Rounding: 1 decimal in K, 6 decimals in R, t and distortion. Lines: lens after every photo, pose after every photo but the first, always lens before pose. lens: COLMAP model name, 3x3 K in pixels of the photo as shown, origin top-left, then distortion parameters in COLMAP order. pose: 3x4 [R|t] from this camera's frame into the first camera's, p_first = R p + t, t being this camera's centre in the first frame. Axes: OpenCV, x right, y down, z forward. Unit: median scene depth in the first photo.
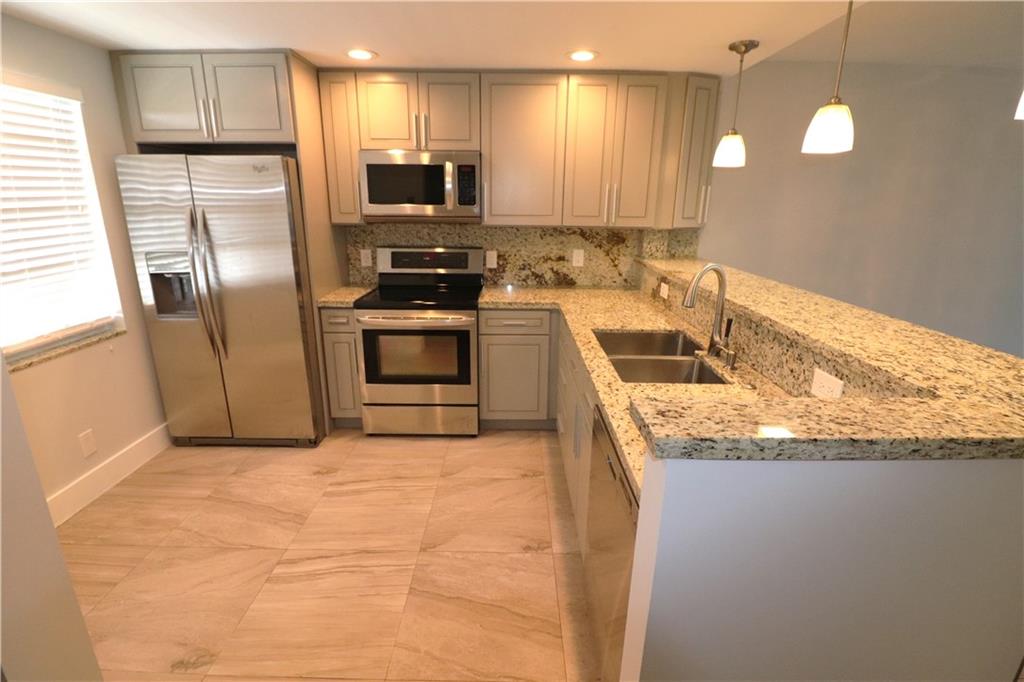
lens RADIAL K [[477.3, 0, 509.9], [0, 477.3, 338.3], [0, 0, 1]] dist [-0.001789, -0.010715]
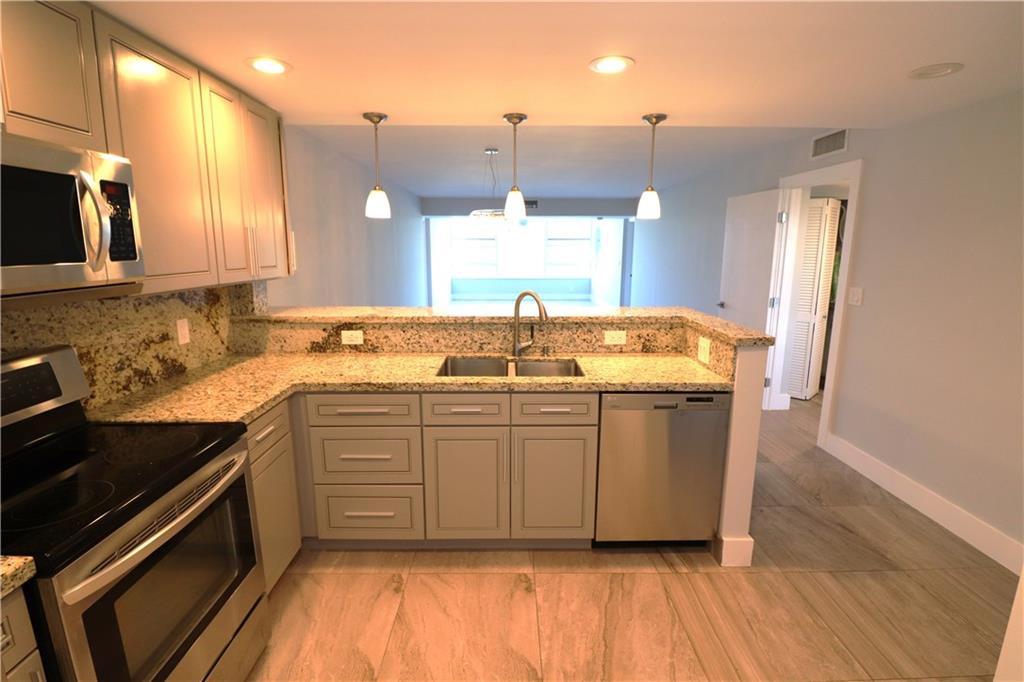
lens RADIAL K [[477.3, 0, 512.4], [0, 477.3, 335.9], [0, 0, 1]] dist [-0.001789, -0.010715]
pose [[-0.019717, -0.192923, 0.981016, -0.617270], [0.274055, 0.942582, 0.190872, -0.192182], [-0.961512, 0.272616, 0.034287, 0.626806]]
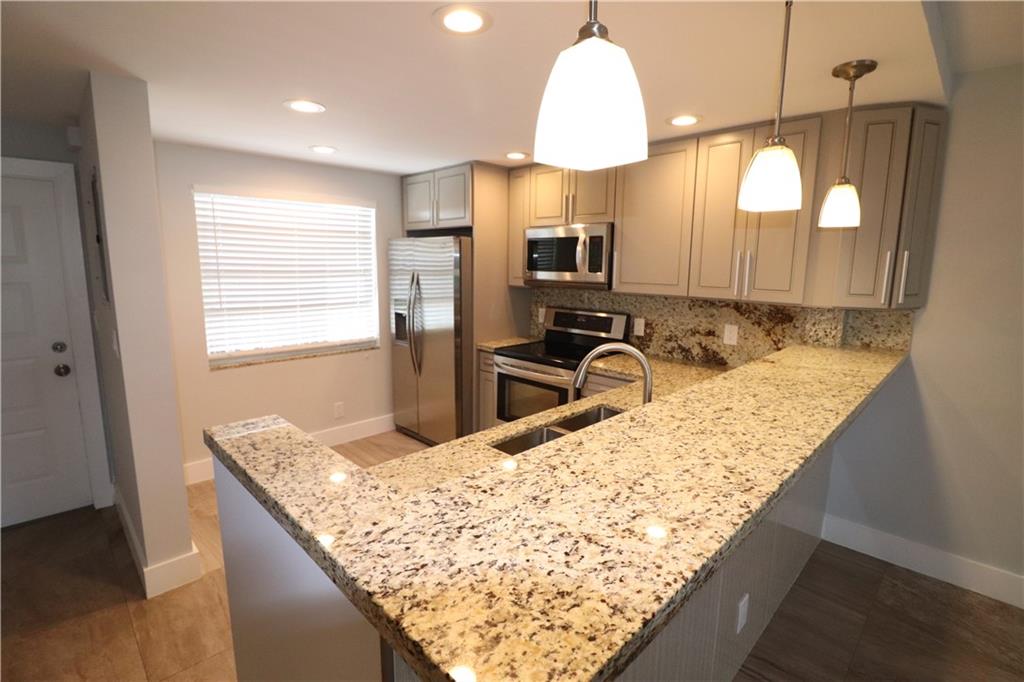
lens RADIAL K [[477.3, 0, 506.2], [0, 477.3, 335.6], [0, 0, 1]] dist [-0.001789, -0.010715]
pose [[0.704798, 0.107192, -0.701263, 0.538529], [-0.199091, 0.978679, -0.050498, -0.052147], [0.680899, 0.175206, 0.711112, 0.144573]]
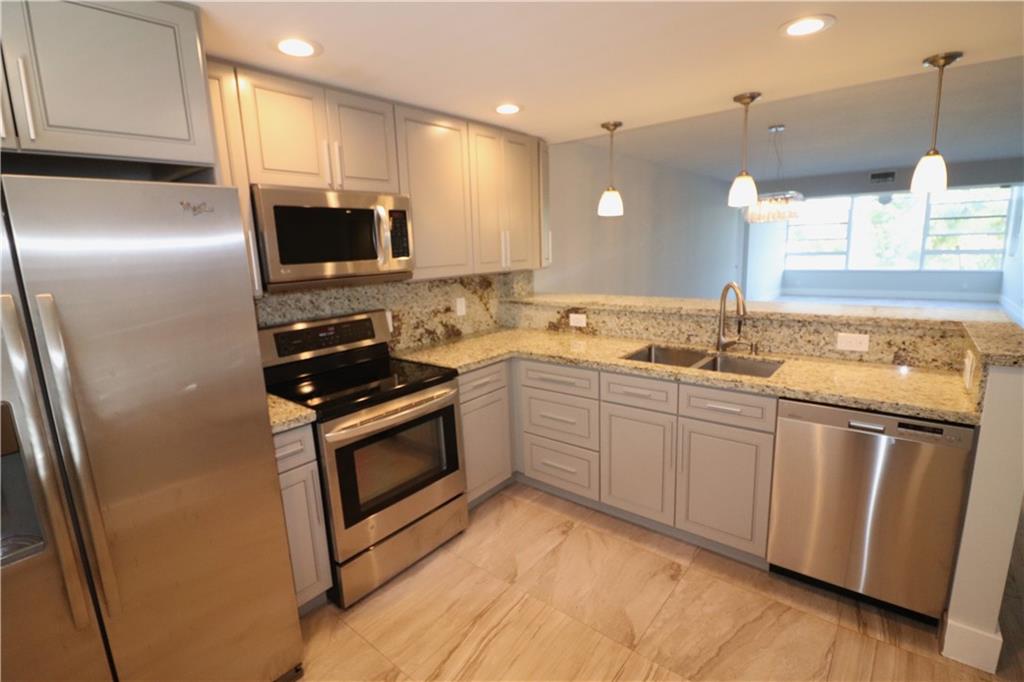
lens RADIAL K [[477.3, 0, 510.5], [0, 477.3, 336.0], [0, 0, 1]] dist [-0.001789, -0.010715]
pose [[0.626515, -0.178233, 0.758757, -0.628608], [0.258200, 0.965994, 0.013715, -0.116381], [-0.735399, 0.187318, 0.651230, 0.367108]]
